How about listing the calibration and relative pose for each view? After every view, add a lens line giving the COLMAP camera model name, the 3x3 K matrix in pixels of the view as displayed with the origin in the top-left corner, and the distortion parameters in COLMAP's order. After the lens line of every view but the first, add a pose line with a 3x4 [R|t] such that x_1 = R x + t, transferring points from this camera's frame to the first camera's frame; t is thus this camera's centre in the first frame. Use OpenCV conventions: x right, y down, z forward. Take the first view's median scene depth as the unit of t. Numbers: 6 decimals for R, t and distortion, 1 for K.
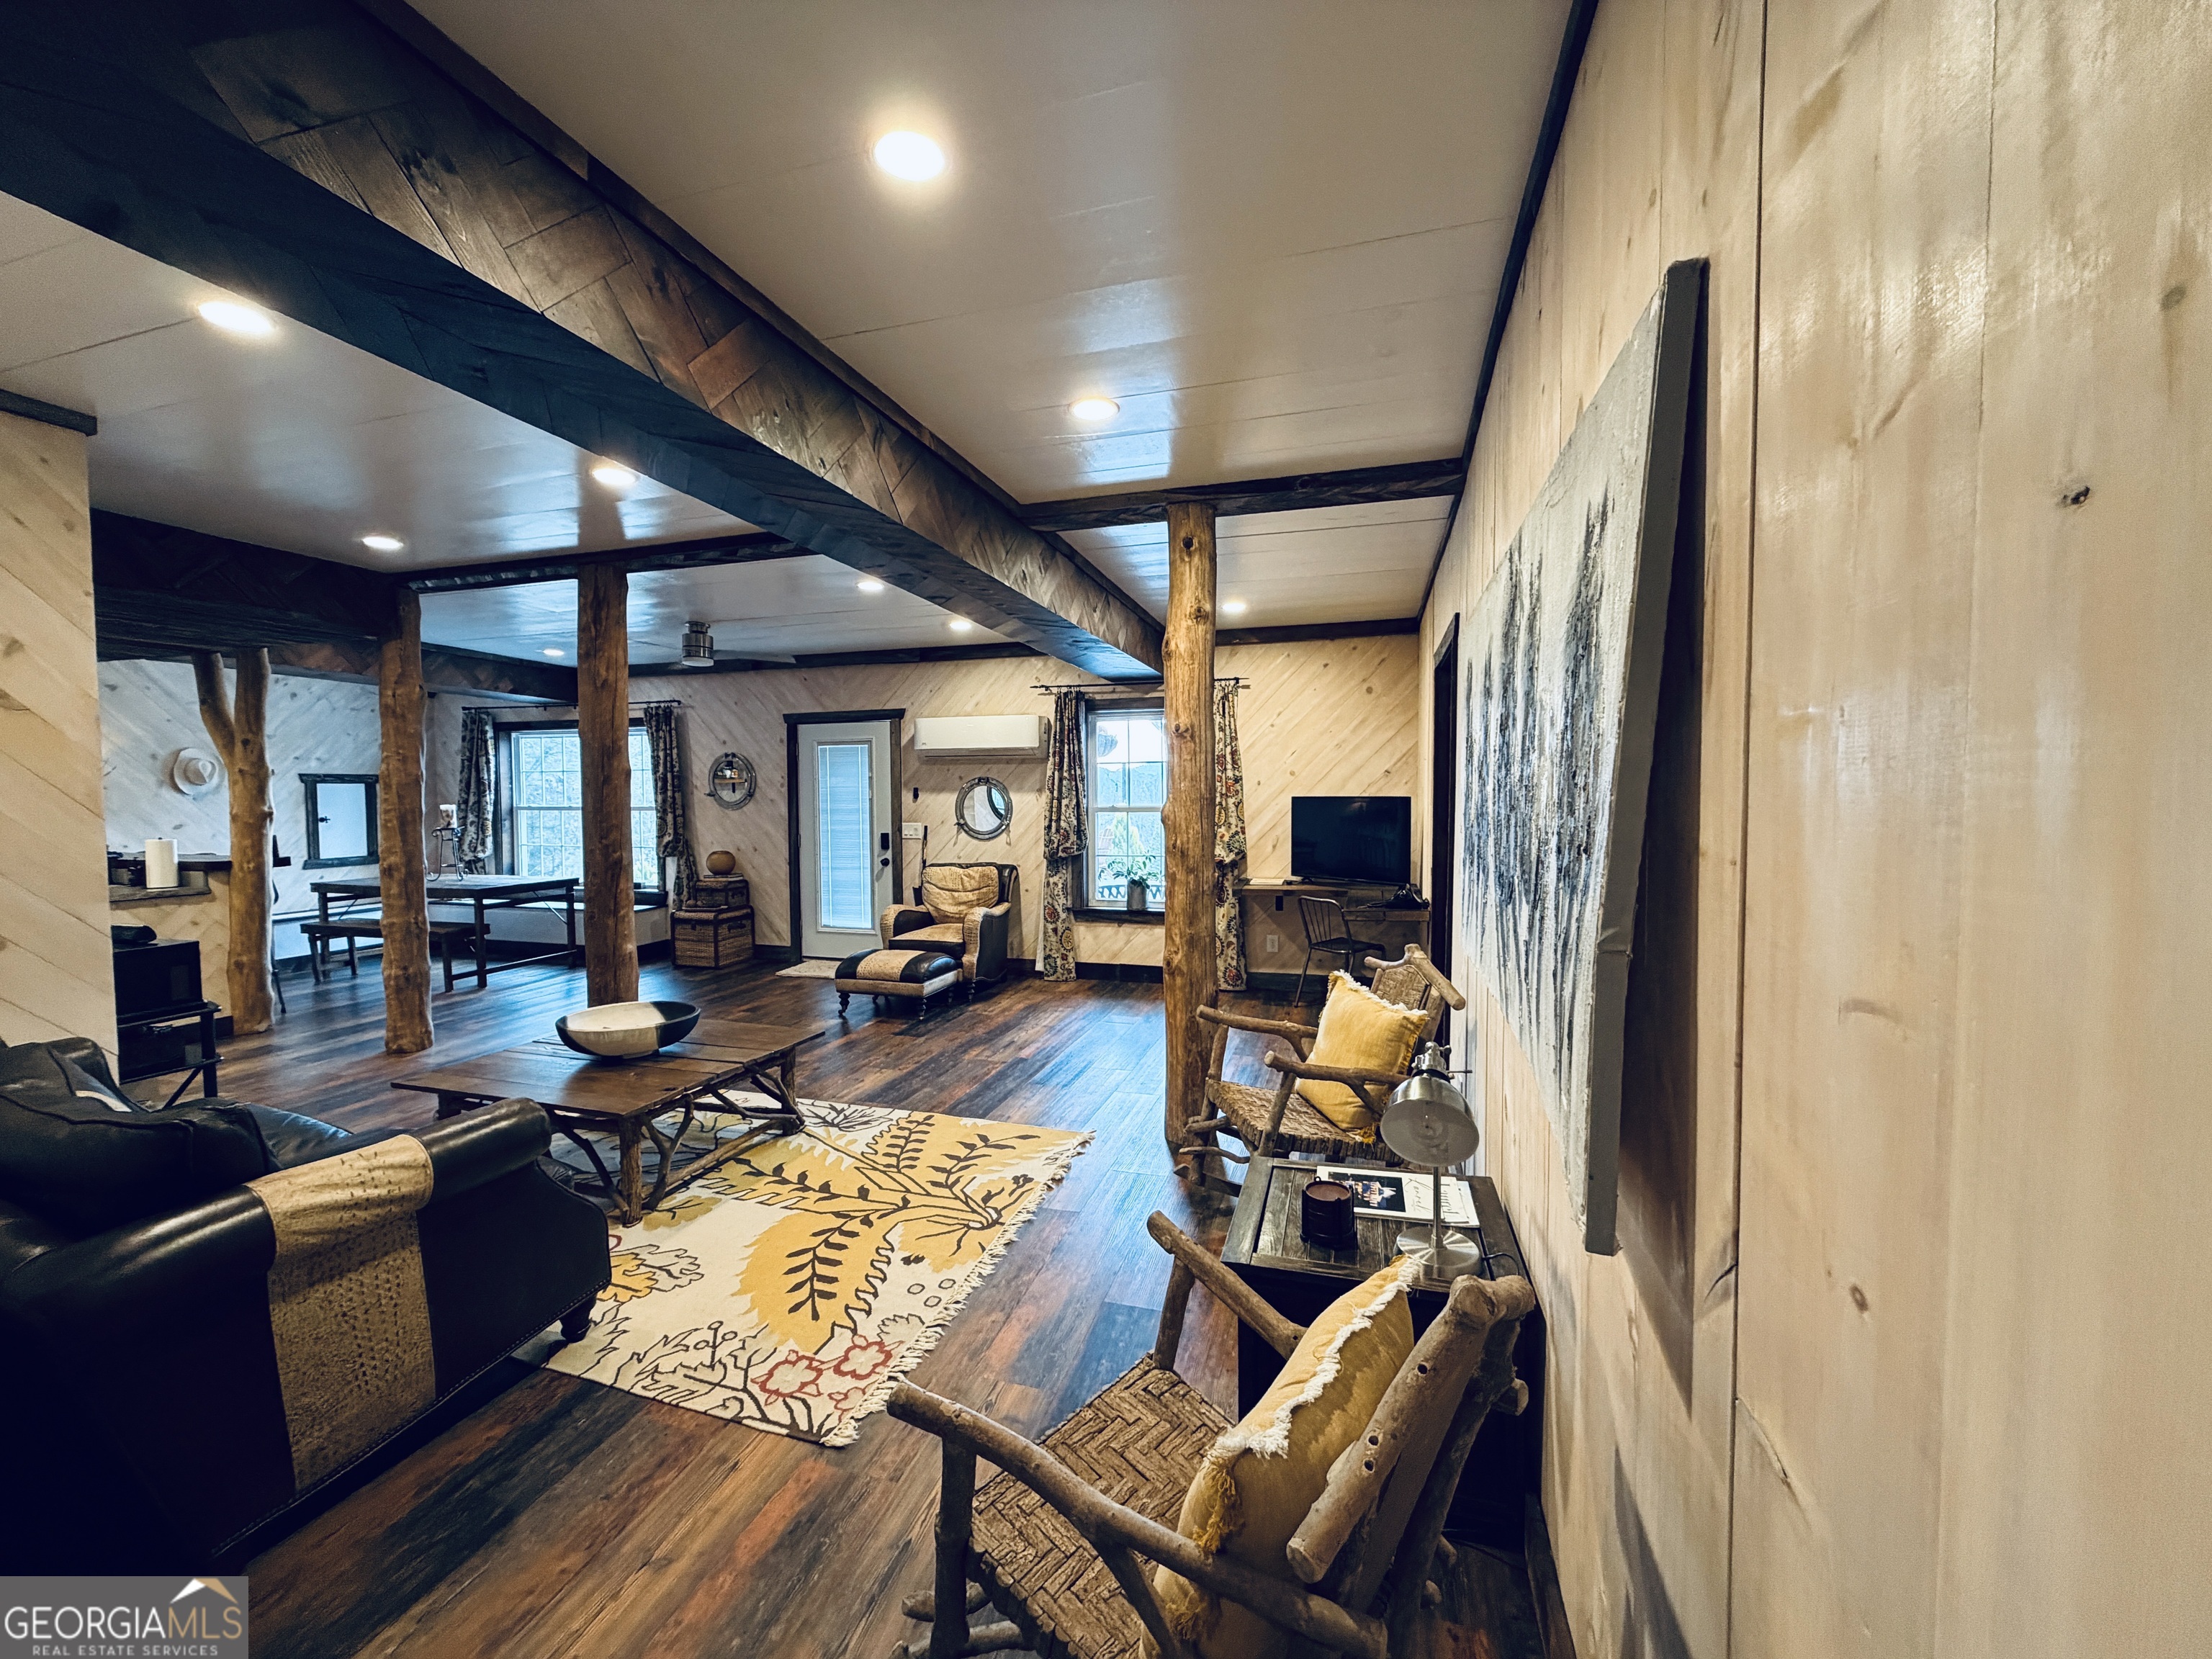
lens RADIAL K [[880.7, 0, 1105.7], [0, 880.7, 830.8], [0, 0, 1]] dist [-0.000481, -0.000177]
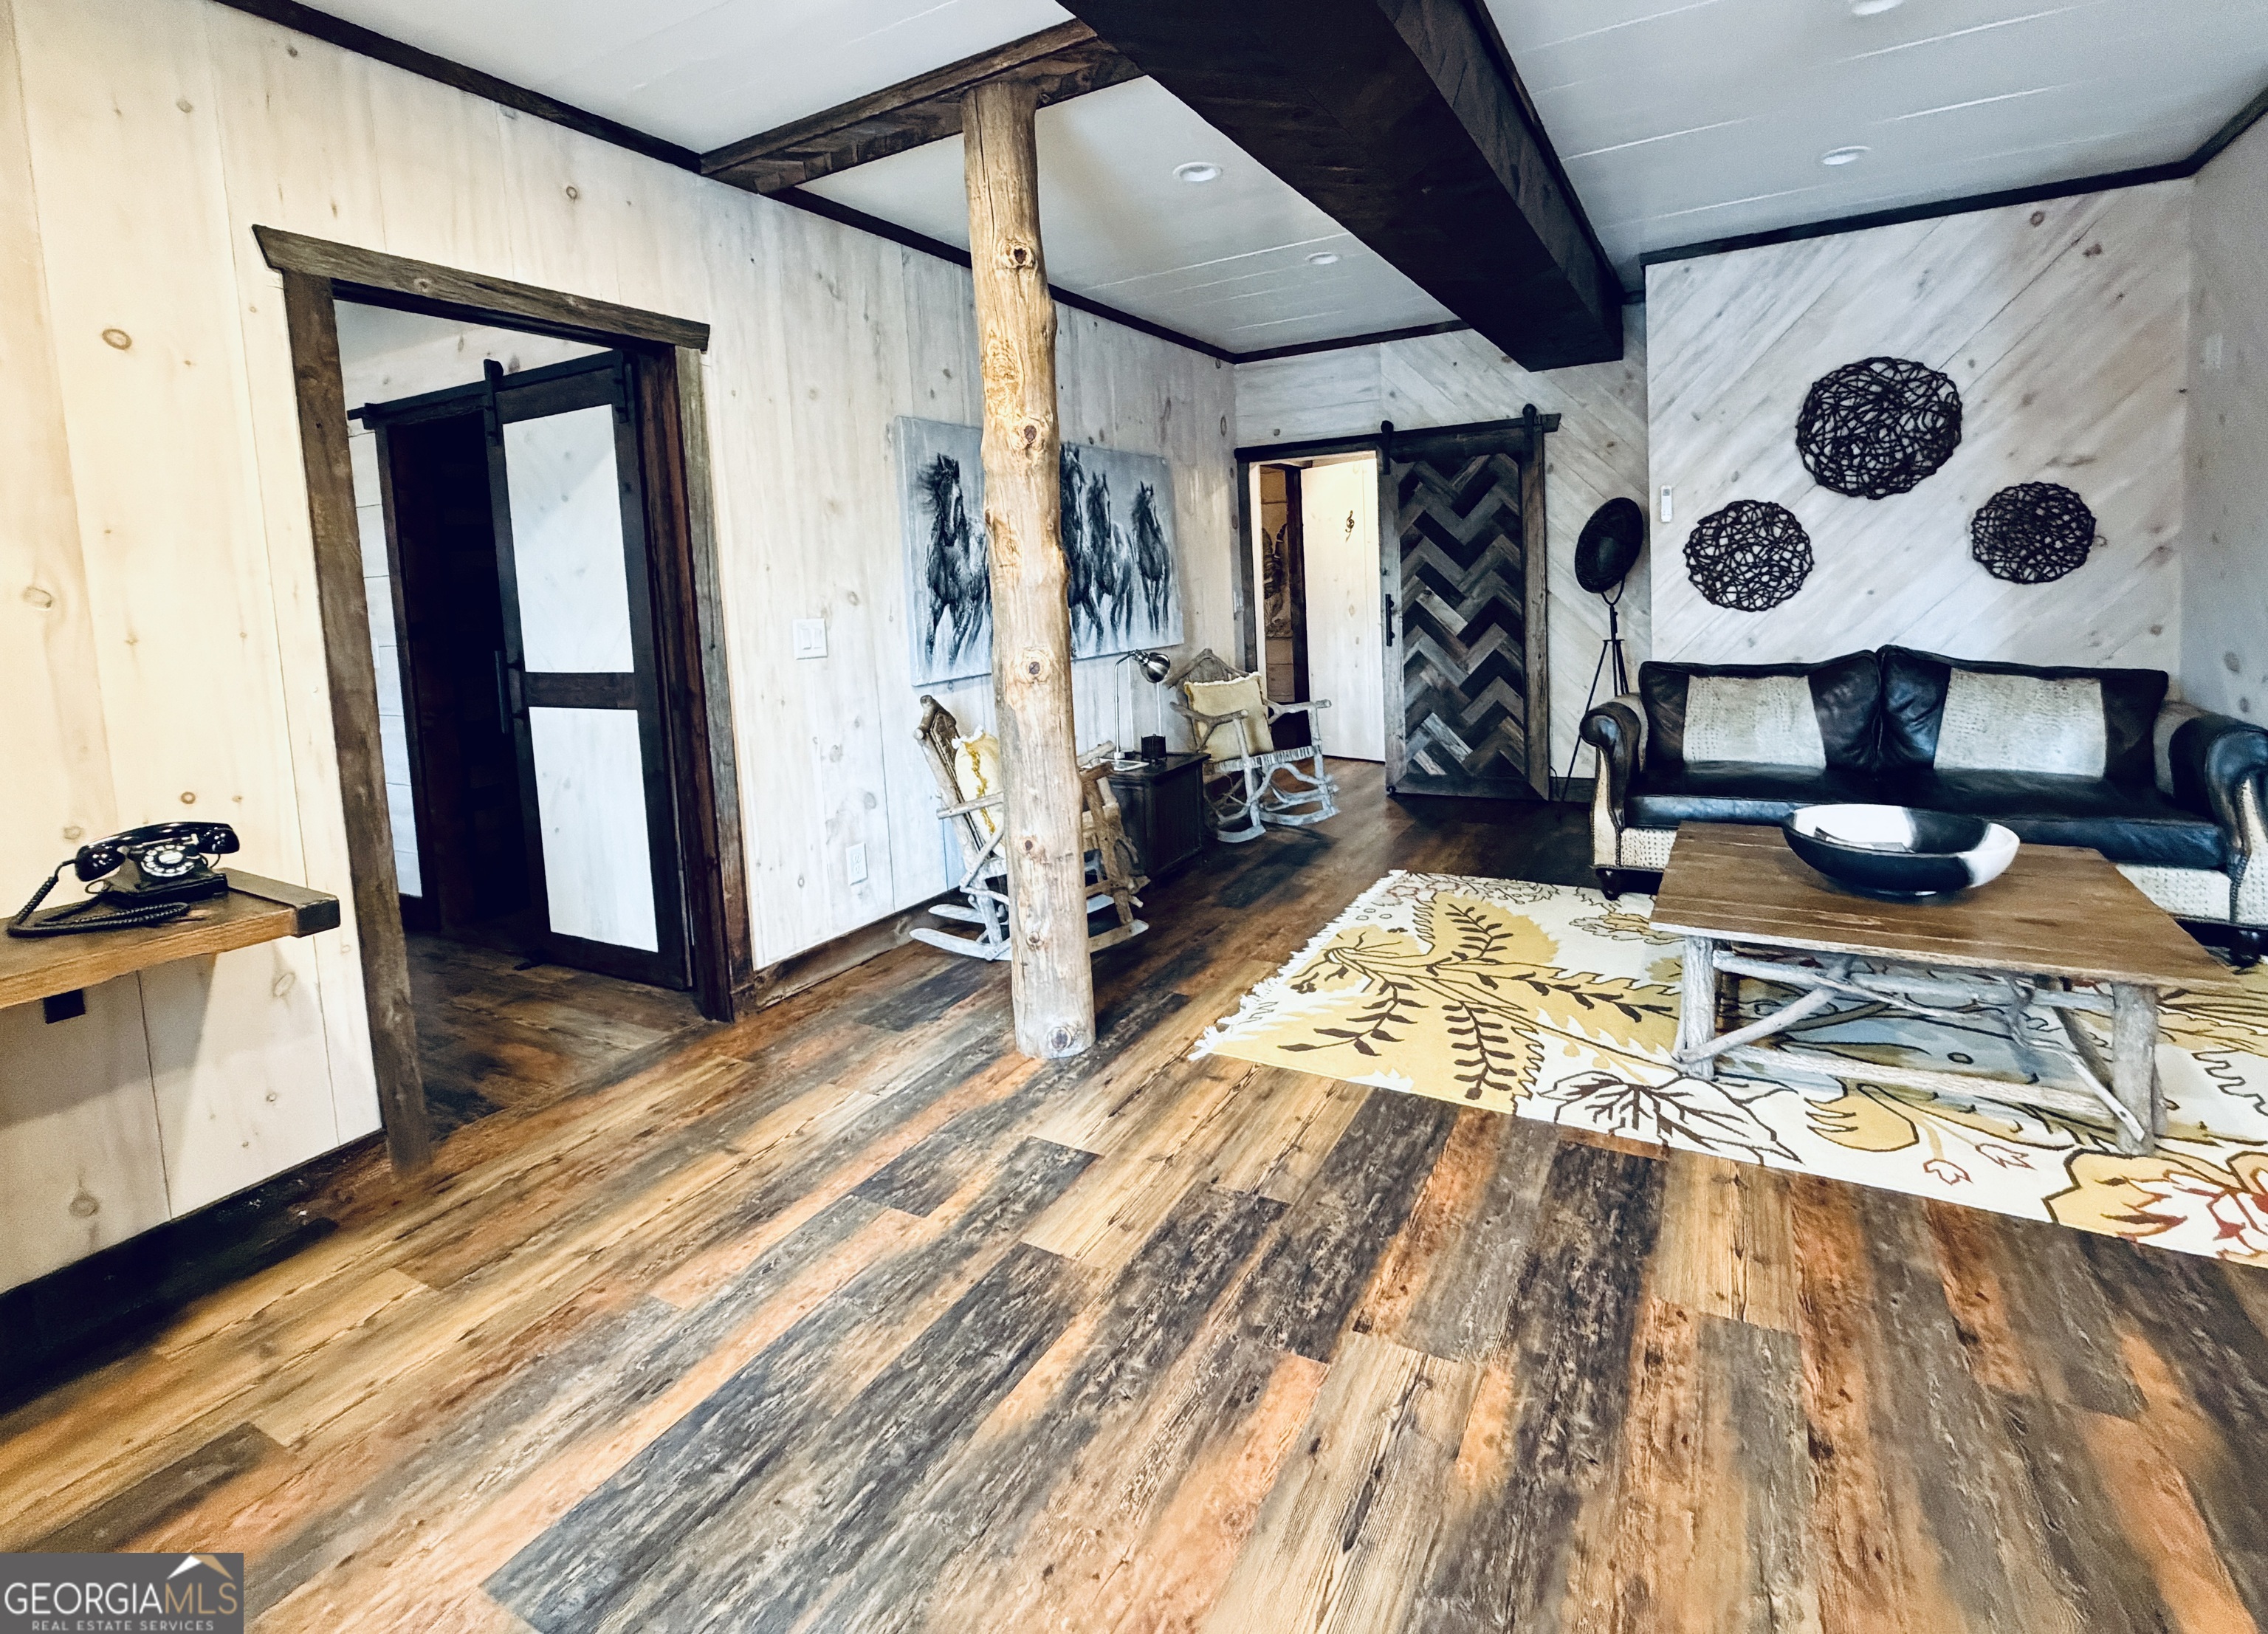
lens RADIAL K [[1033.8, 0, 1186.7], [0, 1033.8, 655.7], [0, 0, 1]] dist [-0.003445, -0.000449]
pose [[-0.978257, 0.035170, 0.204394, -0.095071], [0.059384, 0.991754, 0.113568, -0.018851], [-0.198714, 0.123236, -0.972278, 0.933934]]
